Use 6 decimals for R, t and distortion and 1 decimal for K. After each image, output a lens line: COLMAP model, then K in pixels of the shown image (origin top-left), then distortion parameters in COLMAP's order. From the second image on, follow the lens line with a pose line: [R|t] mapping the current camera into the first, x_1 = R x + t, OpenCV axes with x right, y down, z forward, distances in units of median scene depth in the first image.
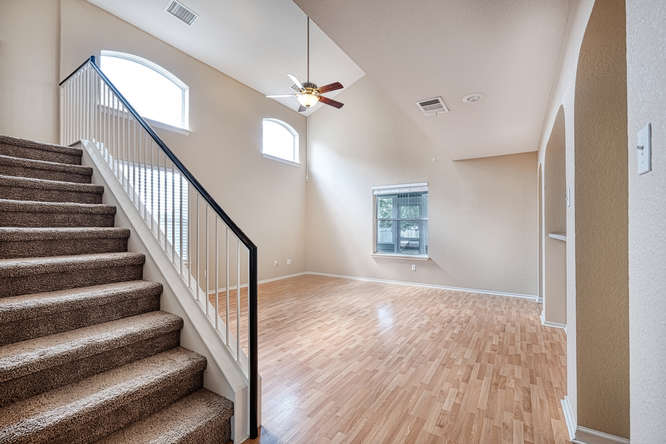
lens RADIAL K [[280.1, 0, 333.1], [0, 280.1, 226.7], [0, 0, 1]] dist [0.001127, 0.000116]
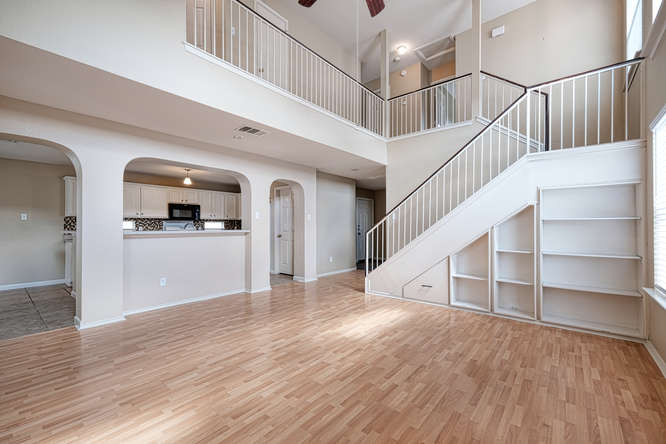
lens RADIAL K [[280.1, 0, 333.5], [0, 280.1, 224.8], [0, 0, 1]] dist [0.001127, 0.000116]
pose [[-0.991791, -0.002759, 0.127843, -0.150493], [-0.003834, 0.999959, -0.008167, 0.006420], [-0.127815, -0.008590, -0.991761, 1.976541]]
